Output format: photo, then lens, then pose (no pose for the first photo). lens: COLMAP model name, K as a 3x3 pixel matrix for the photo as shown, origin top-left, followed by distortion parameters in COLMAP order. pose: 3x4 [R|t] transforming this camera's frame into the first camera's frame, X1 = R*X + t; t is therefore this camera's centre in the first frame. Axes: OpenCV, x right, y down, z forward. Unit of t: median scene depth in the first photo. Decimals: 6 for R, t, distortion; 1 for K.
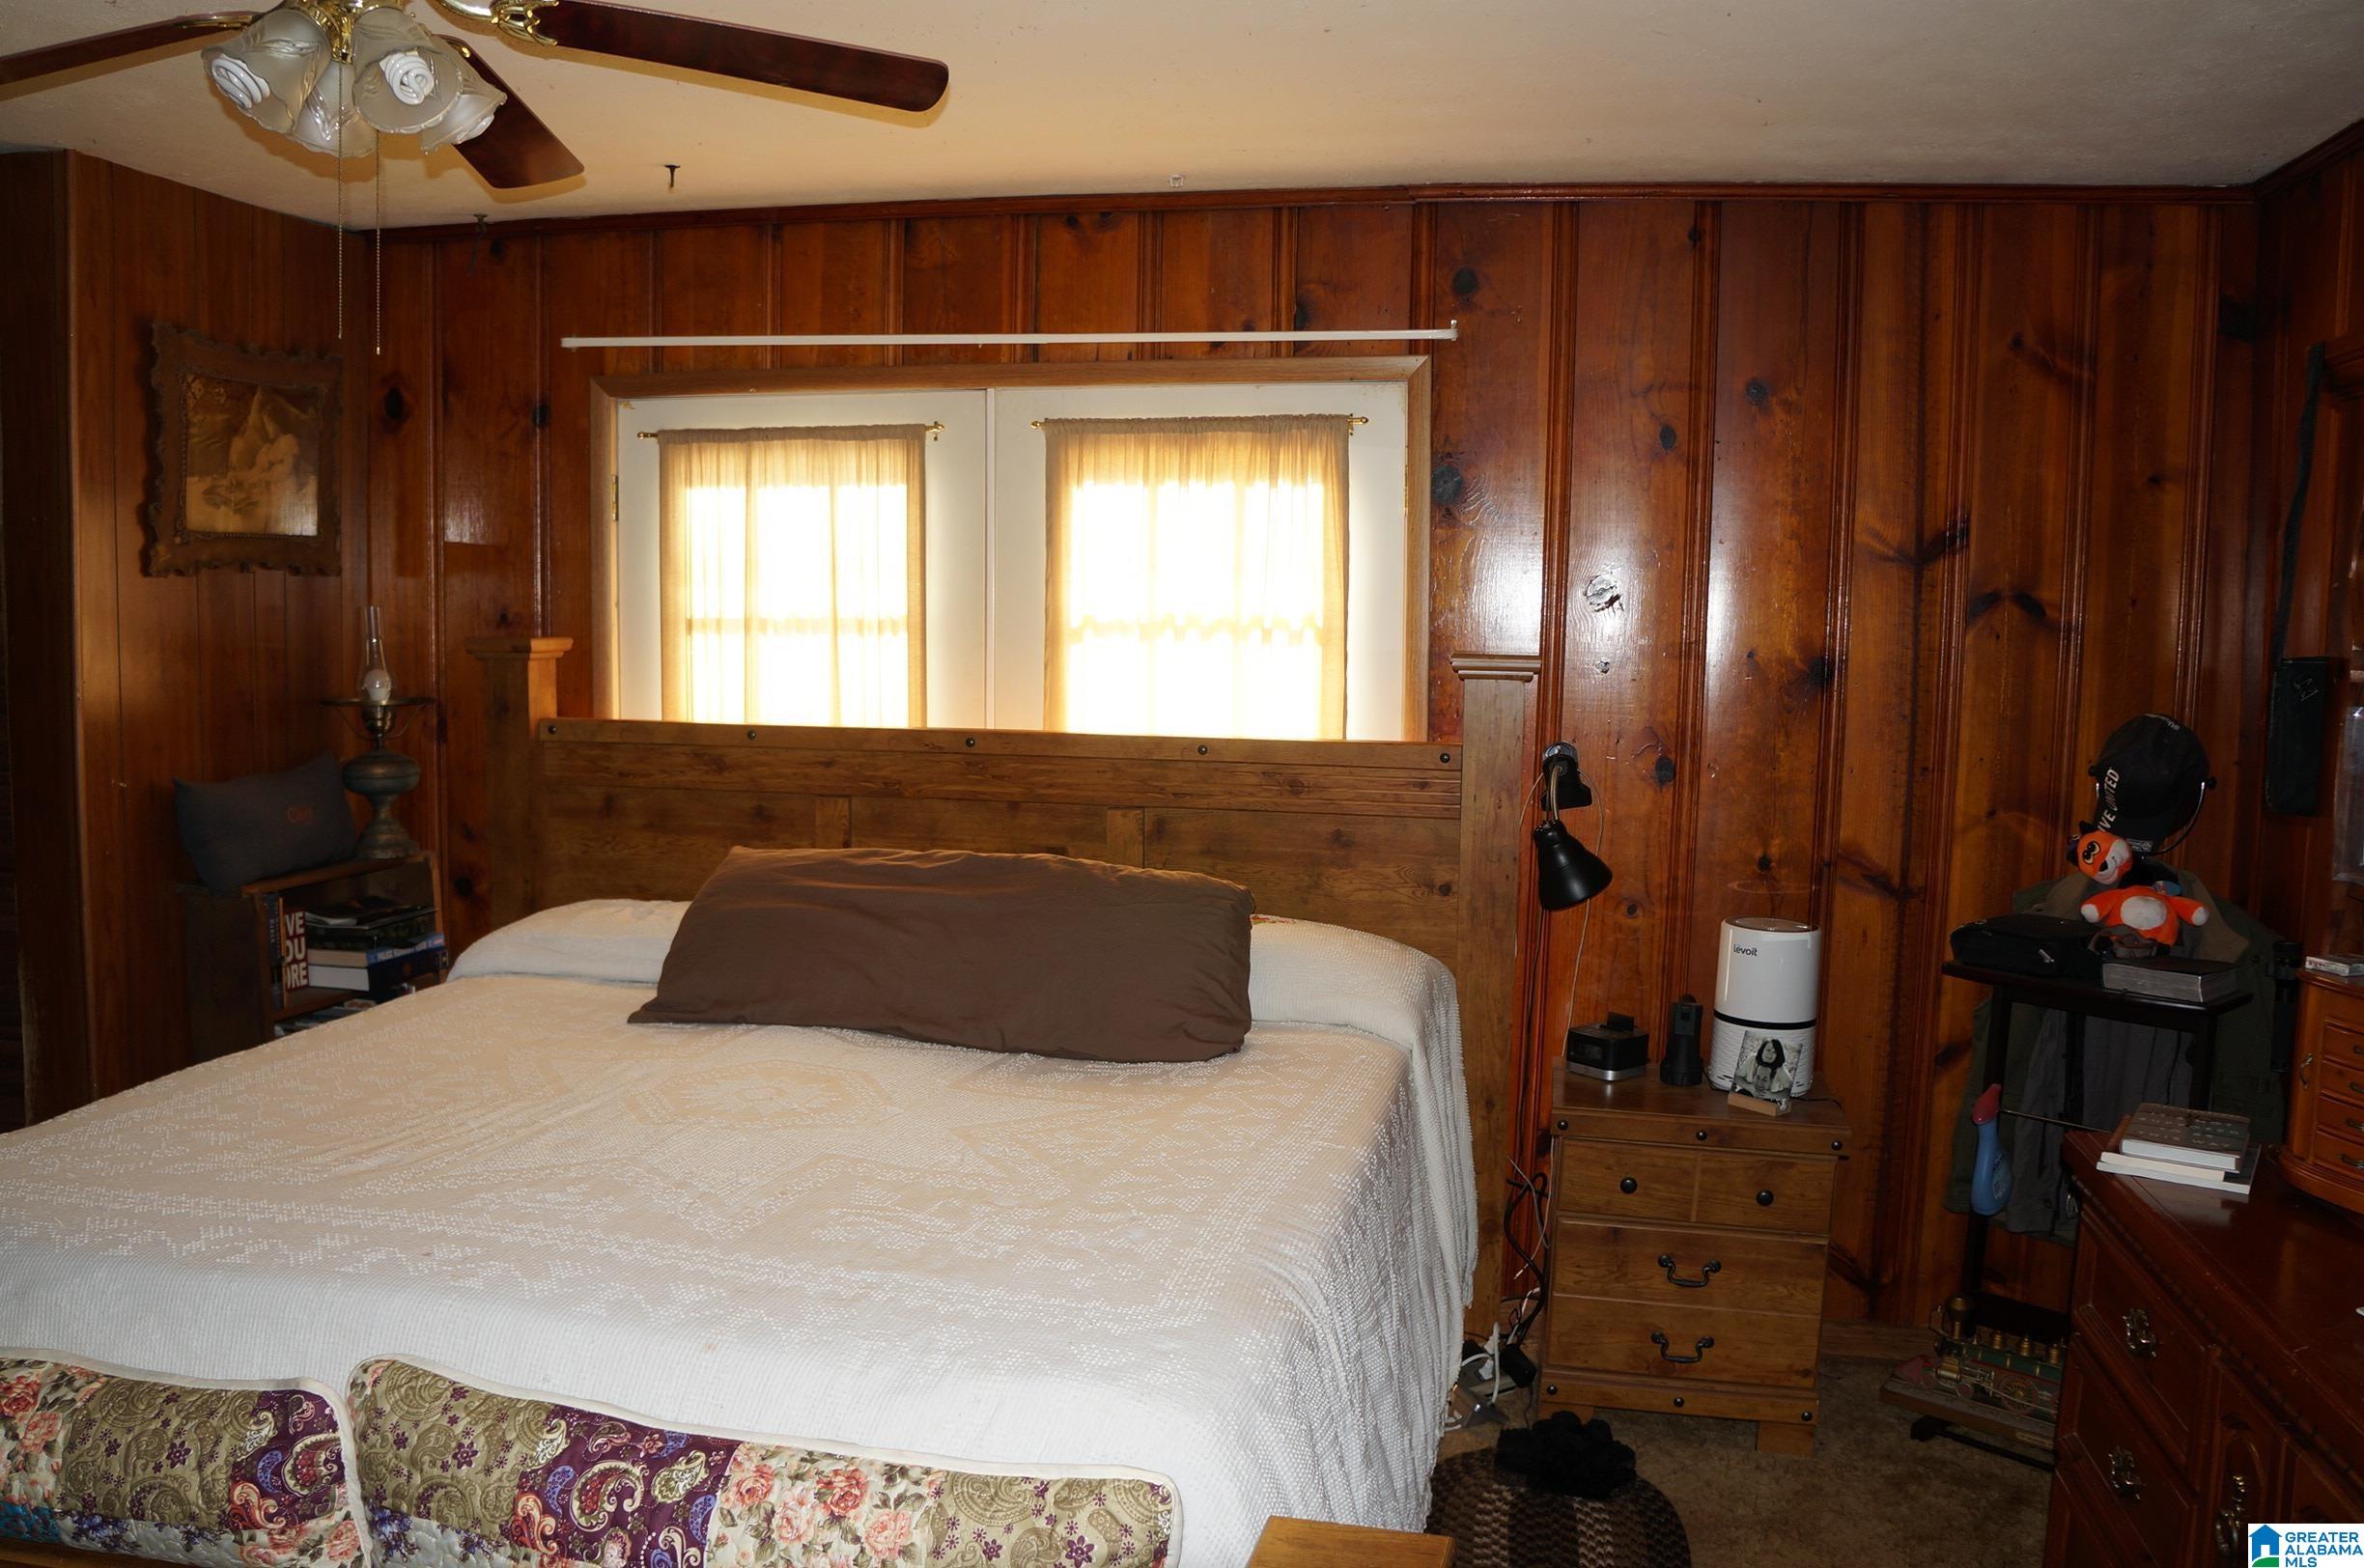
lens RADIAL K [[1893.5, 0, 1182.0], [0, 1893.5, 784.0], [0, 0, 1]] dist [-0.112592, 0.002563]
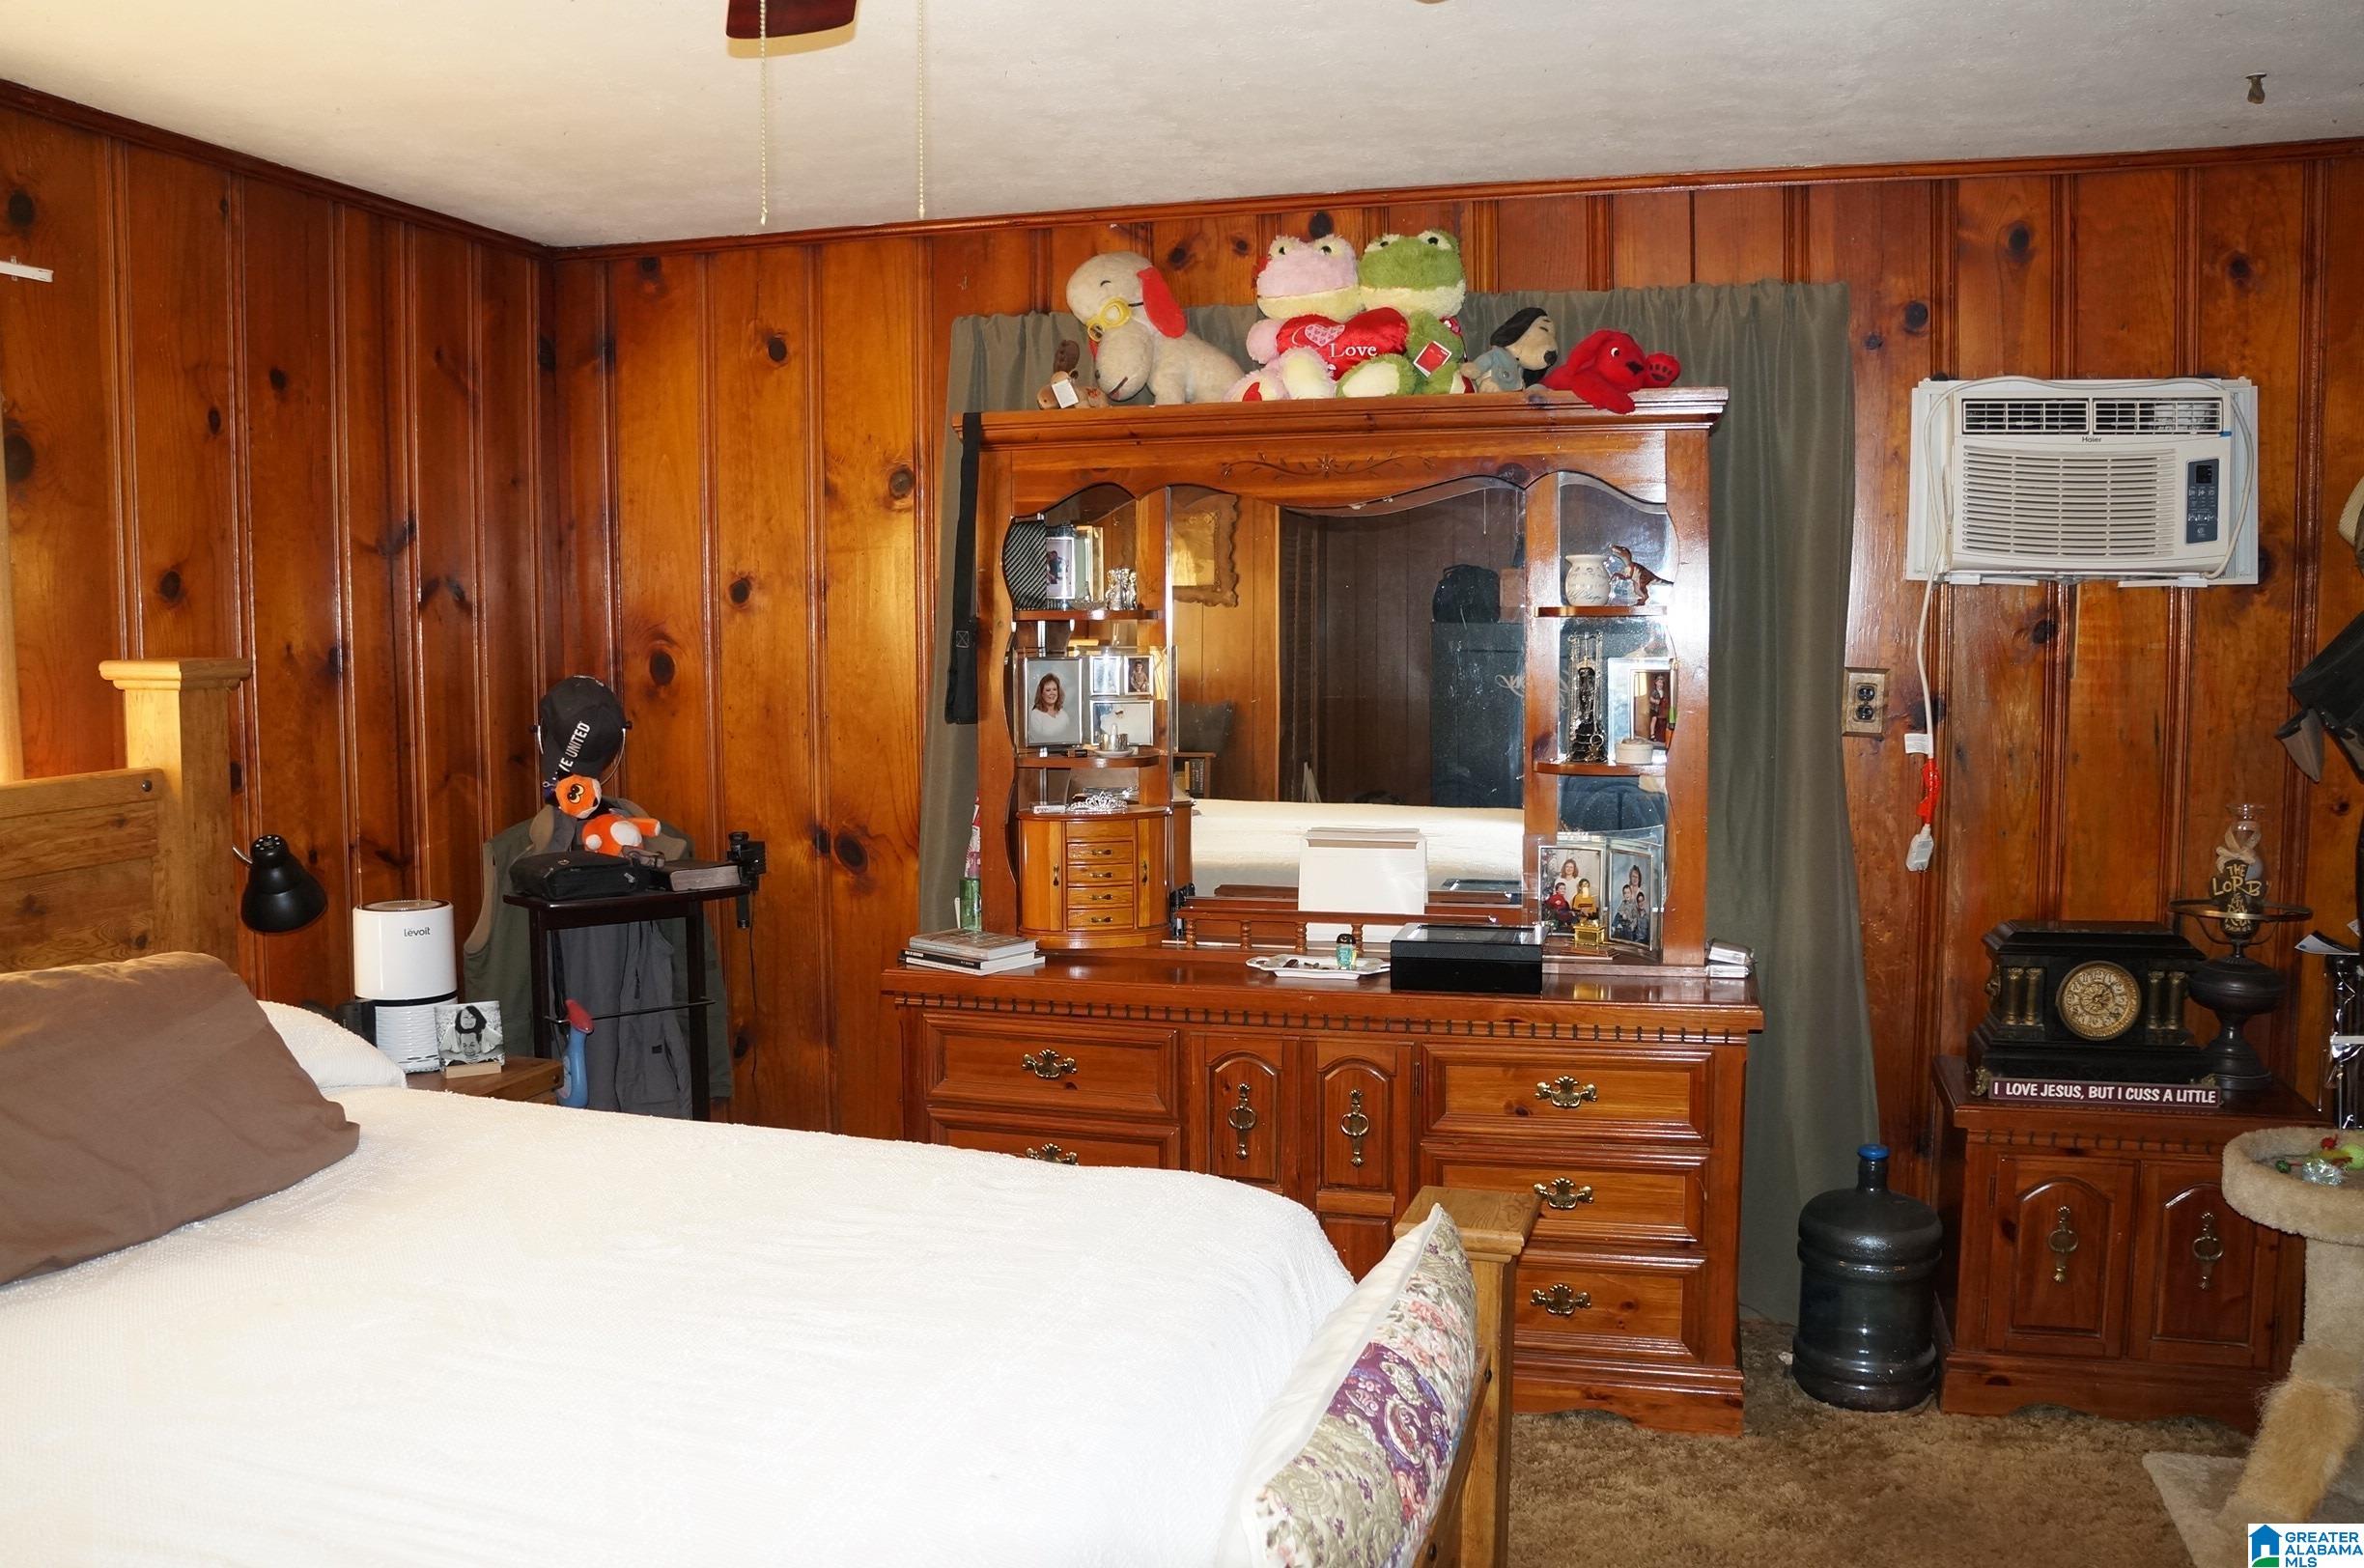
lens RADIAL K [[1855.9, 0, 1182.0], [0, 1855.9, 784.0], [0, 0, 1]] dist [-0.104324, 0.005394]
pose [[0.100385, -0.117153, 0.988027, -0.606553], [0.102701, 0.988959, 0.106829, -0.052580], [-0.989634, 0.090748, 0.111309, 0.445289]]
